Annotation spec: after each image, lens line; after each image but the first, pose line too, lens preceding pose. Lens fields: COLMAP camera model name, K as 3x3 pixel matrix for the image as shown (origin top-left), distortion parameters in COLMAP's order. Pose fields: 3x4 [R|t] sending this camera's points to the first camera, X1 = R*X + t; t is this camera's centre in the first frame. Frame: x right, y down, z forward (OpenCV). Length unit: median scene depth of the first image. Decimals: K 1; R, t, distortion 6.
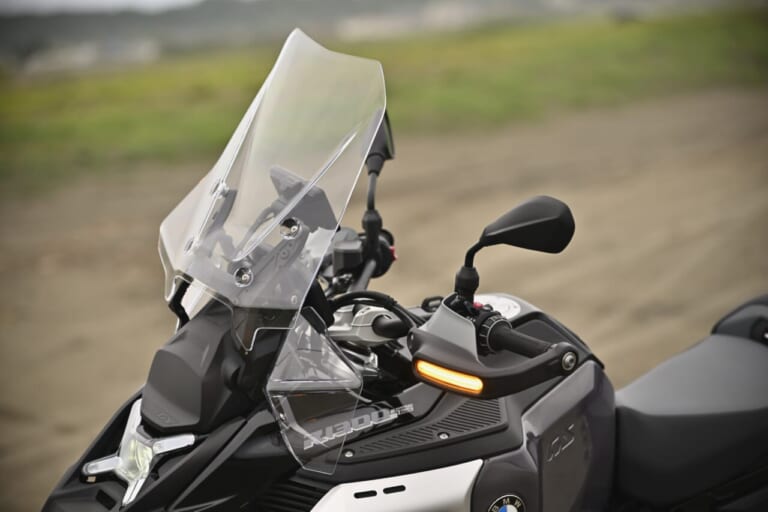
lens RADIAL K [[2537.2, 0, 385.9], [0, 2537.2, 258.8], [0, 0, 1]] dist [-0.048286, 0.000000]
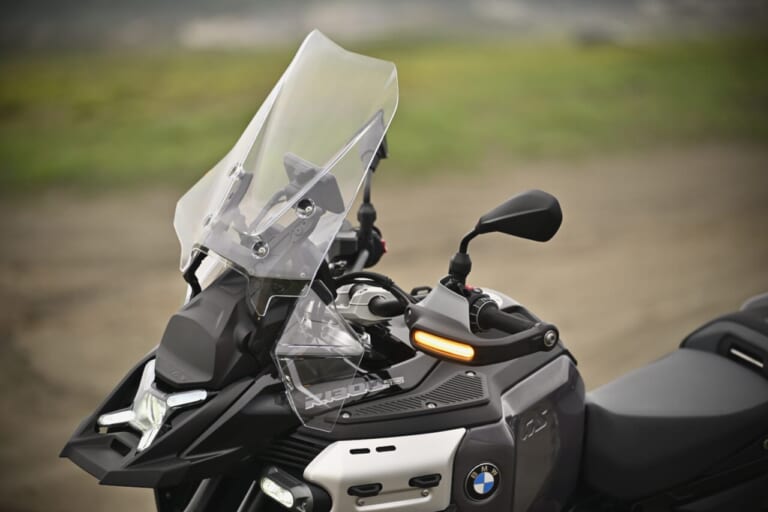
lens RADIAL K [[3824.1, 0, 383.1], [0, 3824.1, 254.7], [0, 0, 1]] dist [0.251837, 0.000000]
pose [[0.997446, 0.056885, 0.043190, -0.073331], [-0.055365, 0.997831, -0.035597, 0.064559], [-0.045121, 0.033115, 0.998433, -0.657826]]
